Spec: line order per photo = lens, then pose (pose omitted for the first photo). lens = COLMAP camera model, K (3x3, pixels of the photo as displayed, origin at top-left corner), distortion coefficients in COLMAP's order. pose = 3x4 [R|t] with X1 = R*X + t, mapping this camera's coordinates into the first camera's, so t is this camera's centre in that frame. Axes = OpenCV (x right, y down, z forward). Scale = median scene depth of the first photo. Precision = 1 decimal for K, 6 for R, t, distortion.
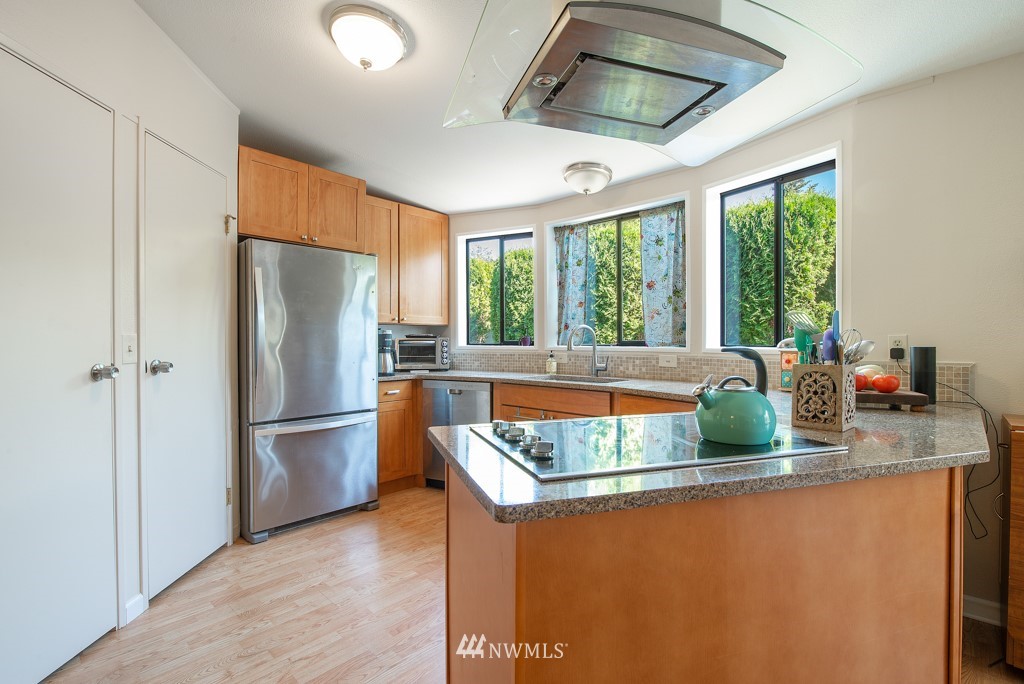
lens RADIAL K [[472.4, 0, 508.8], [0, 472.4, 343.4], [0, 0, 1]] dist [-0.005501, -0.001712]
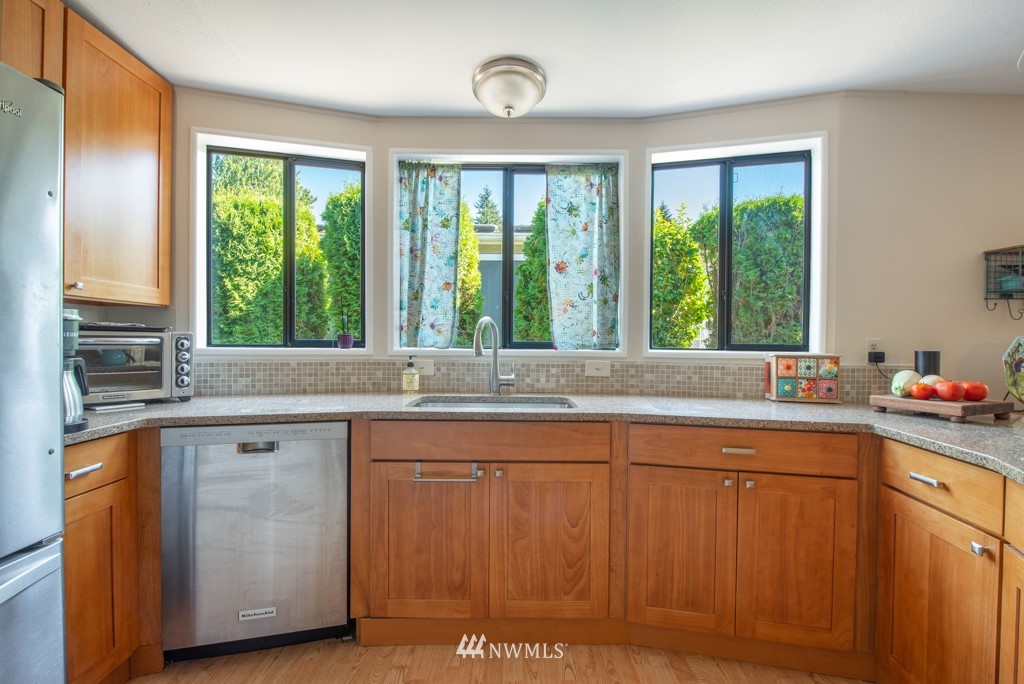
lens RADIAL K [[472.4, 0, 508.8], [0, 472.4, 343.4], [0, 0, 1]] dist [-0.005501, -0.001712]
pose [[0.724991, 0.003641, 0.688749, -0.245809], [-0.005044, 0.999987, 0.000023, -0.002193], [-0.688740, -0.003491, 0.725000, 0.462850]]
